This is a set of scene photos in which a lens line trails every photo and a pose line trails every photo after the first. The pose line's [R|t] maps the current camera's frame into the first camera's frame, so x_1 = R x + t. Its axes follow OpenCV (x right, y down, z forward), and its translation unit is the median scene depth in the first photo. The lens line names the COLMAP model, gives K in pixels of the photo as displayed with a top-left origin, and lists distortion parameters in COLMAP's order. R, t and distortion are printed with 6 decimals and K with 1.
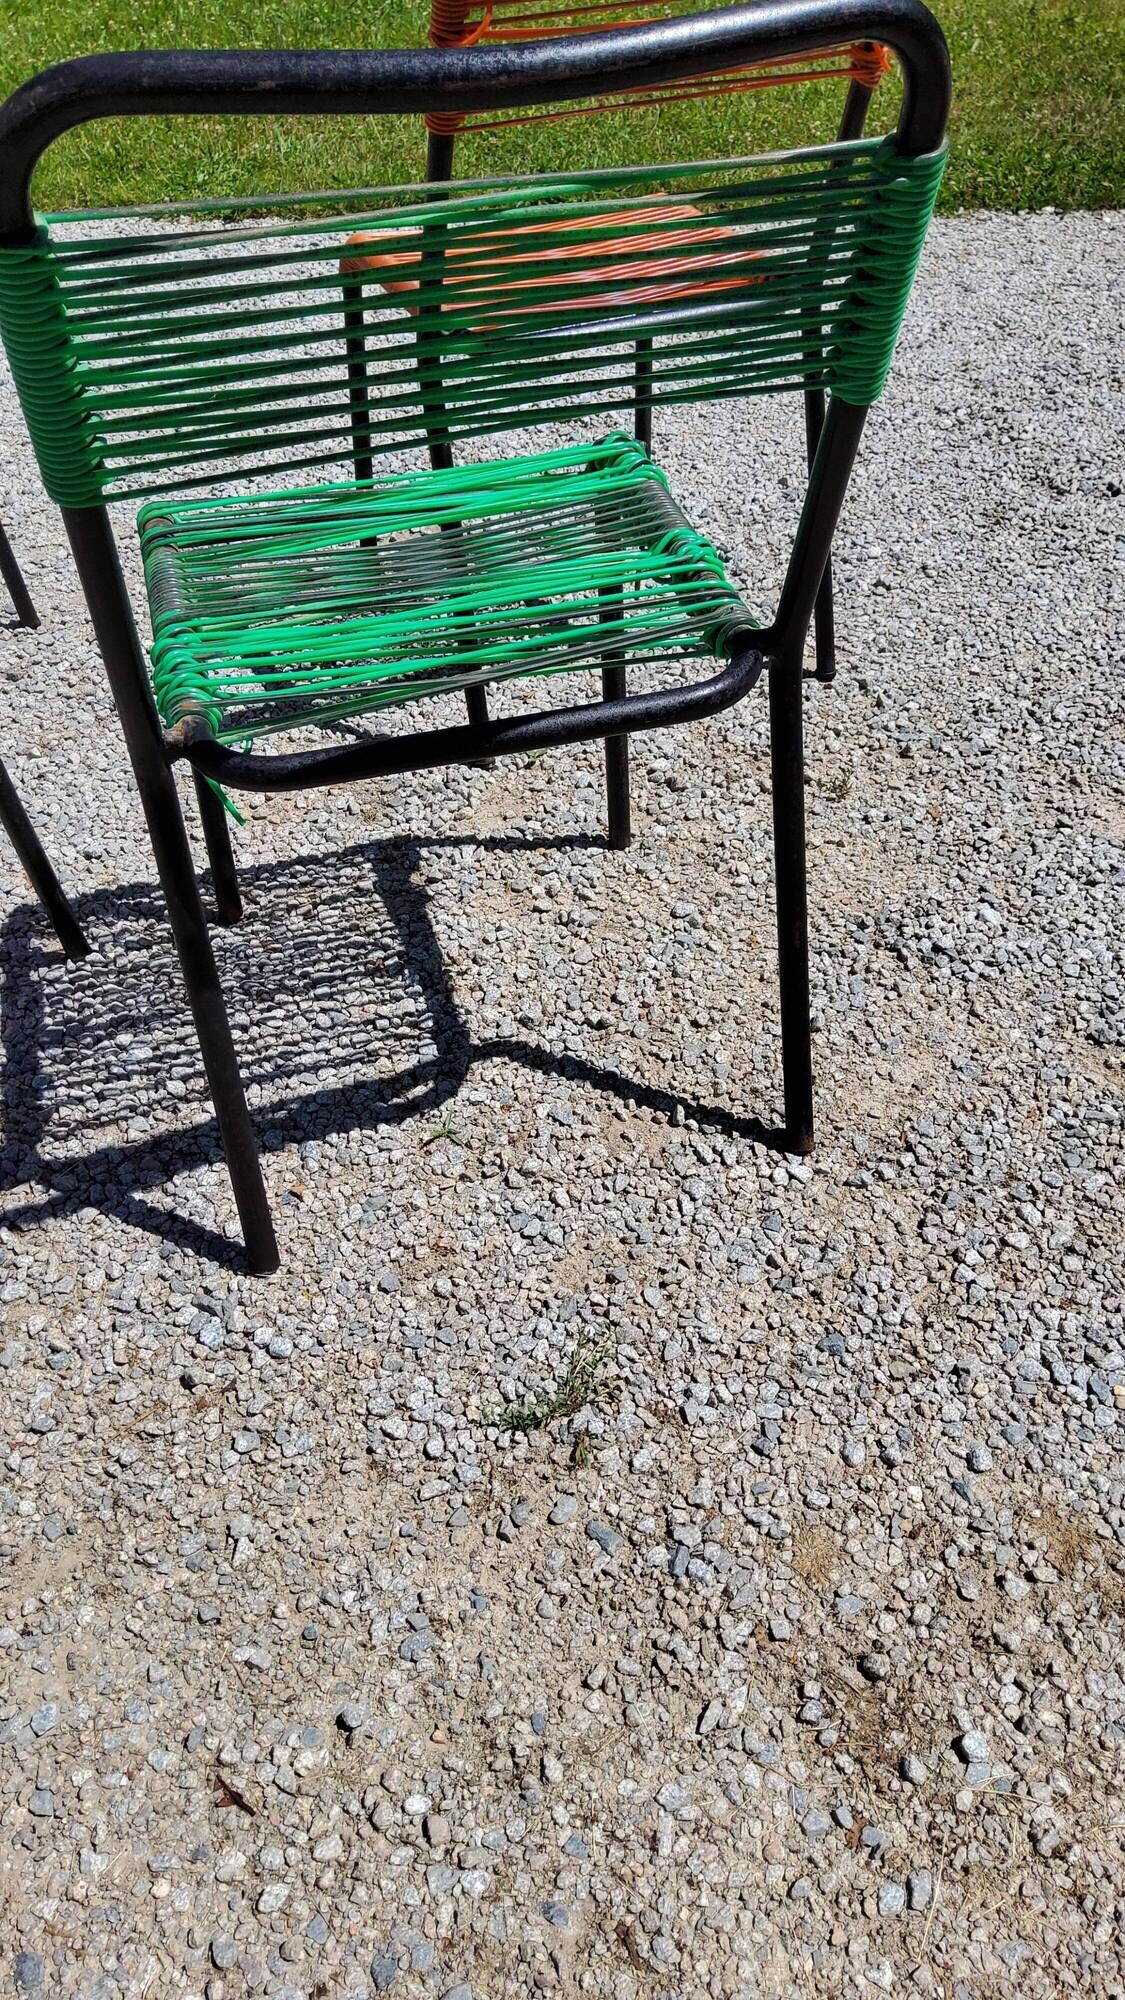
lens RADIAL K [[1505.6, 0, 570.5], [0, 1505.6, 998.8], [0, 0, 1]] dist [0.075720, -0.129559]
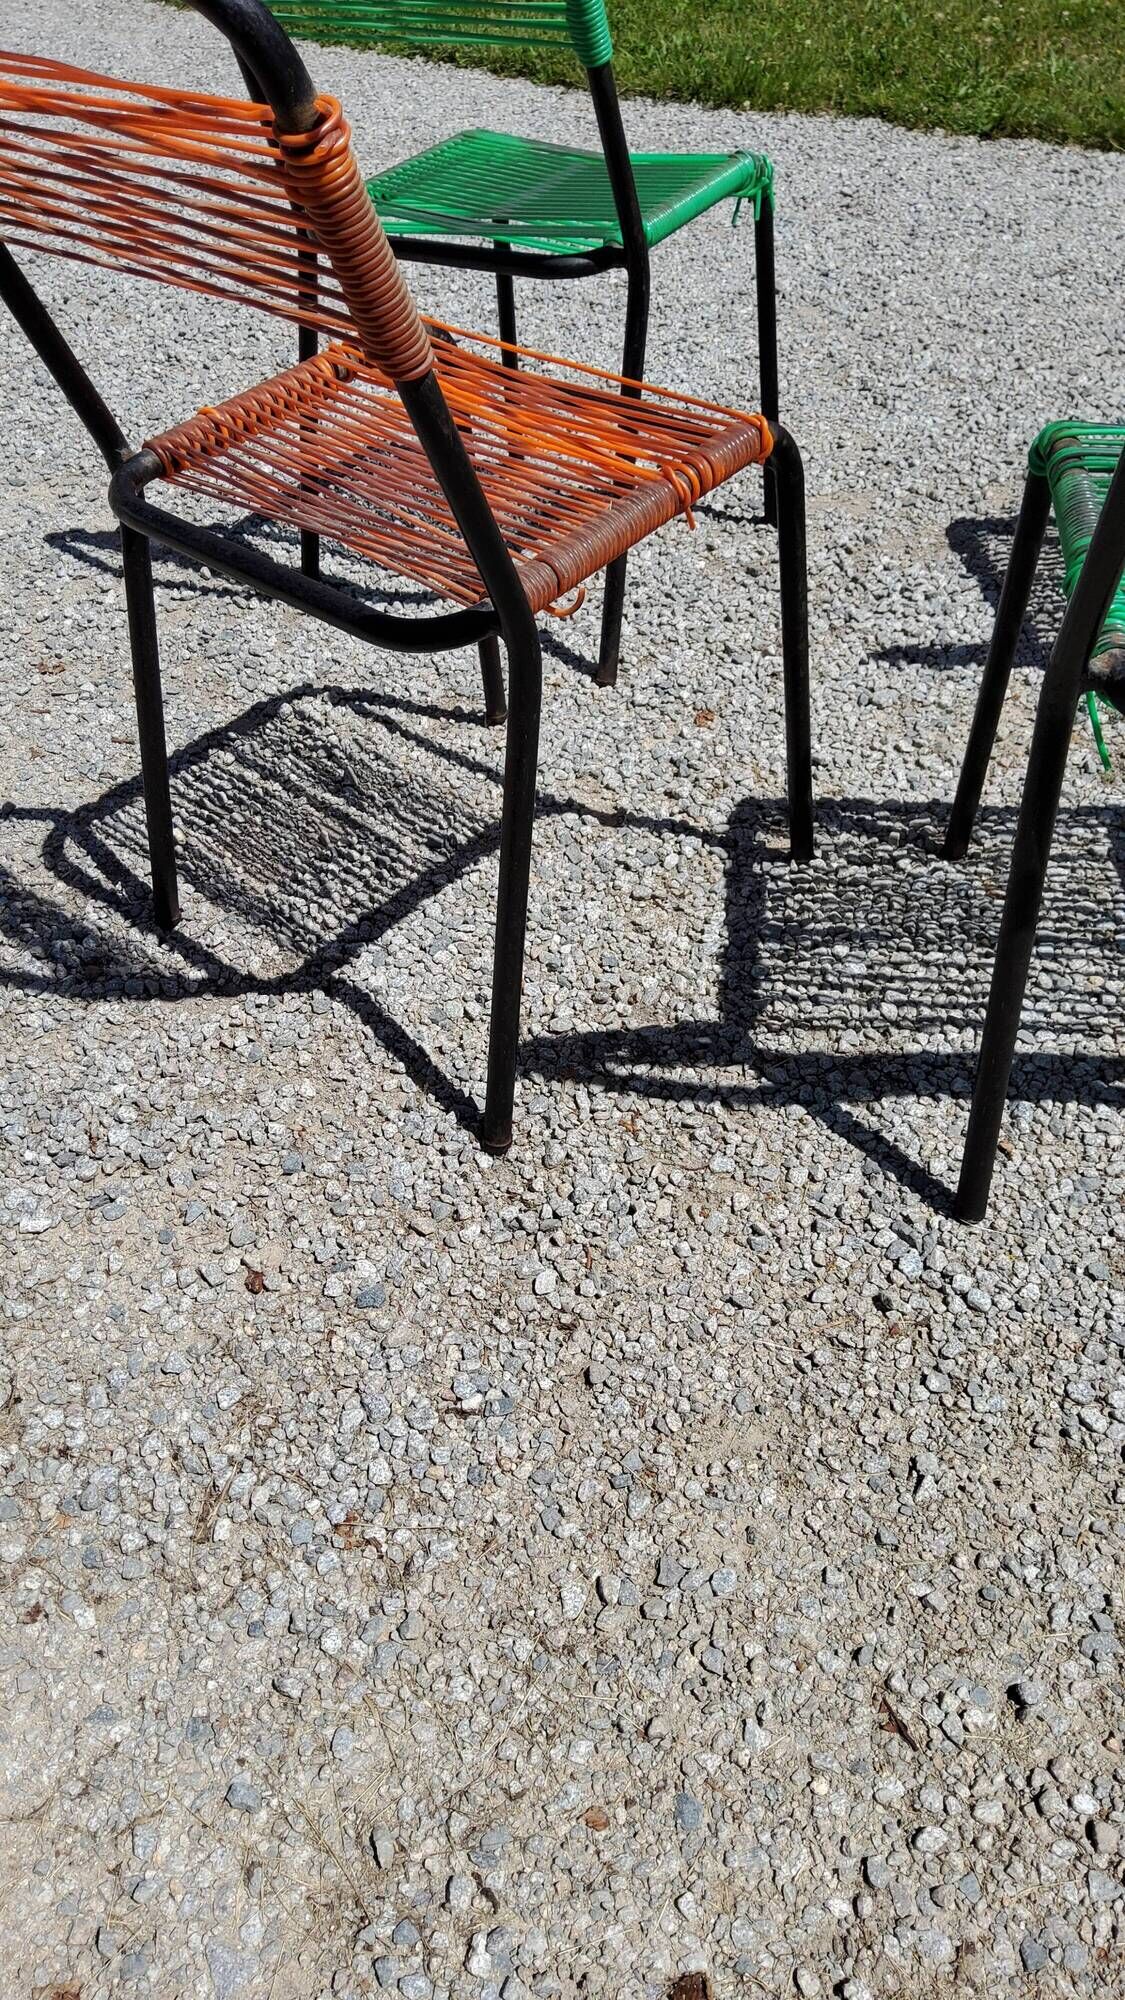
lens RADIAL K [[1505.6, 0, 561.9], [0, 1505.6, 982.1], [0, 0, 1]] dist [0.075720, -0.129559]
pose [[0.925660, 0.248126, -0.285634, -0.190229], [-0.237804, 0.968725, 0.070862, 0.022130], [0.294284, 0.002331, 0.955715, -0.020329]]
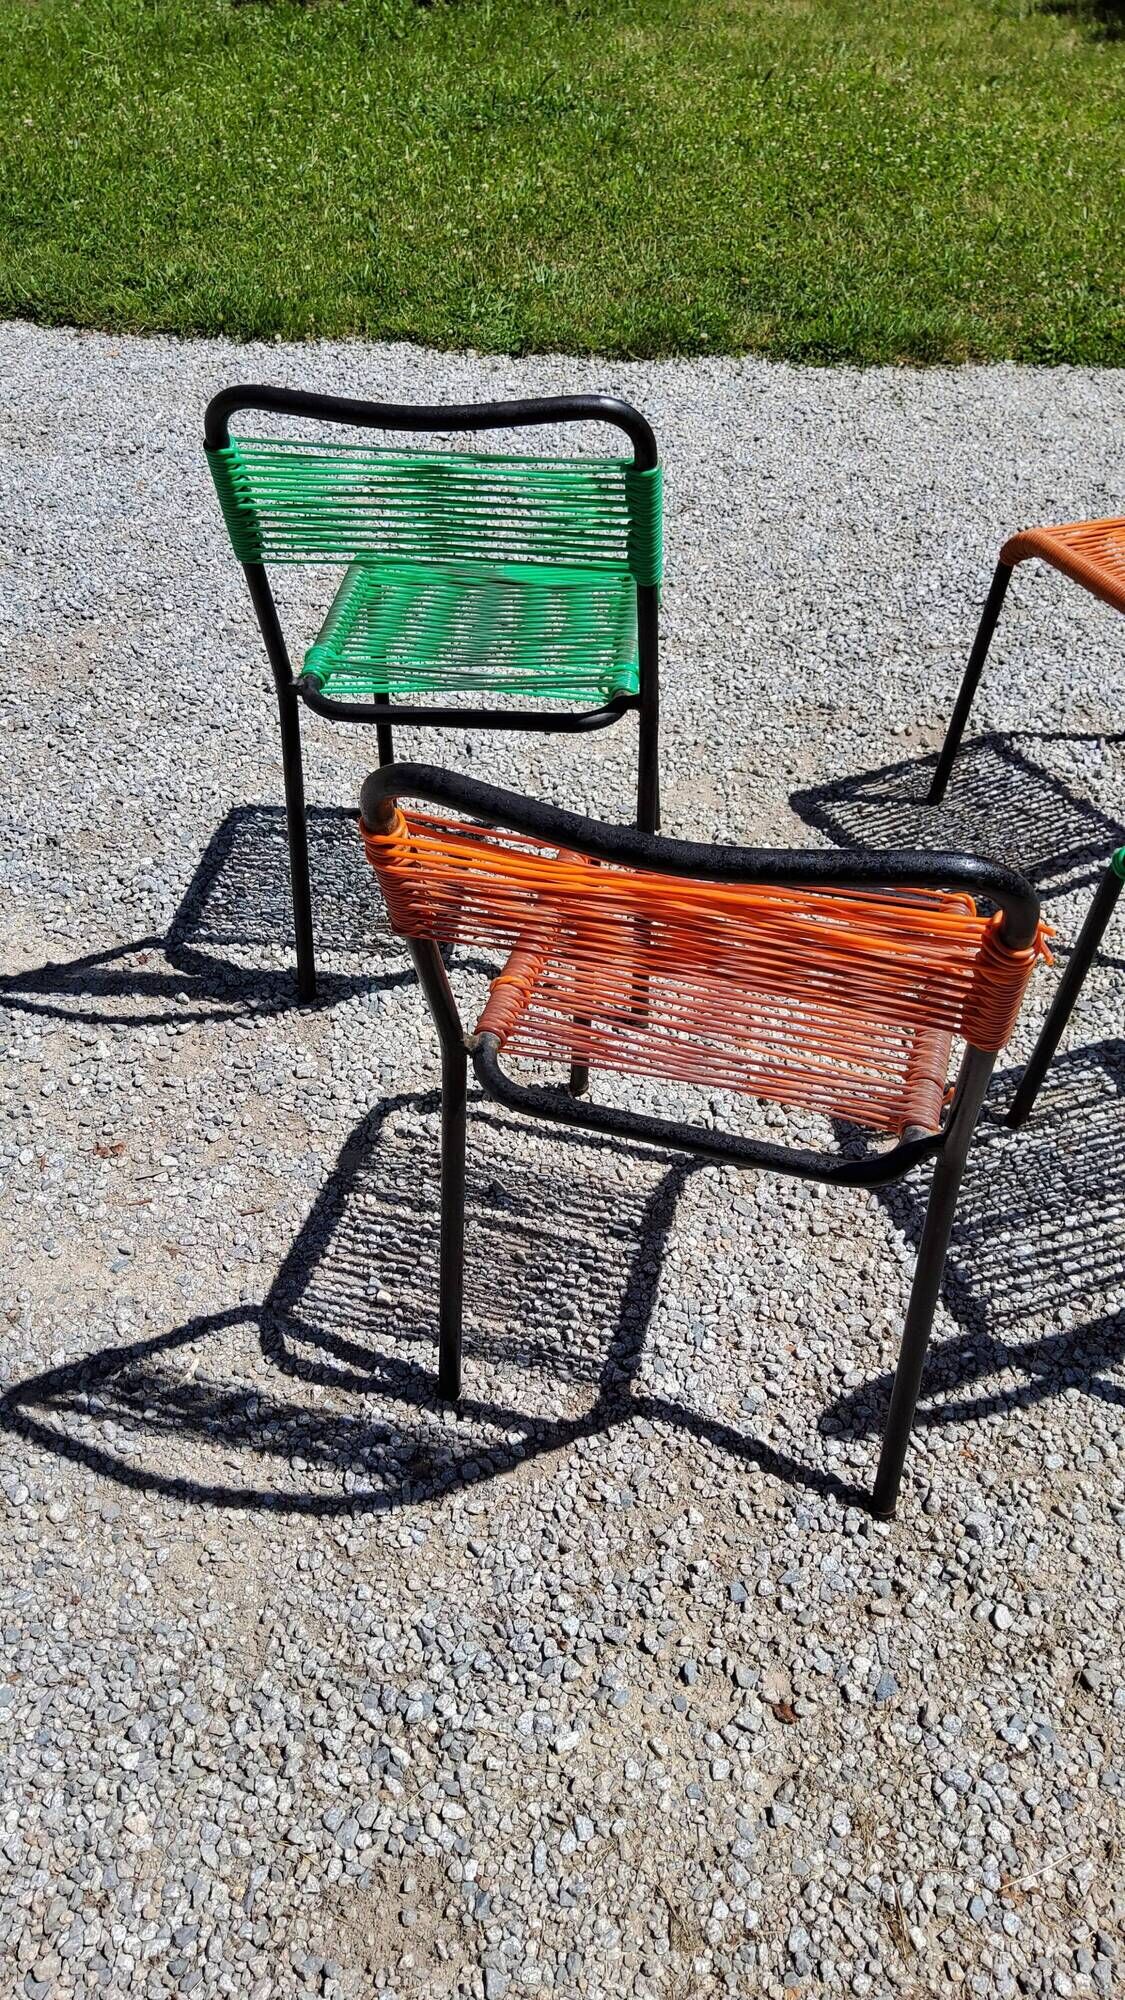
lens RADIAL K [[1505.6, 0, 566.4], [0, 1505.6, 982.0], [0, 0, 1]] dist [0.075720, -0.129559]
pose [[0.997673, -0.014545, 0.066618, -0.804798], [0.014271, 0.999888, 0.004584, -0.212710], [-0.066678, -0.003622, 0.997768, -0.245917]]
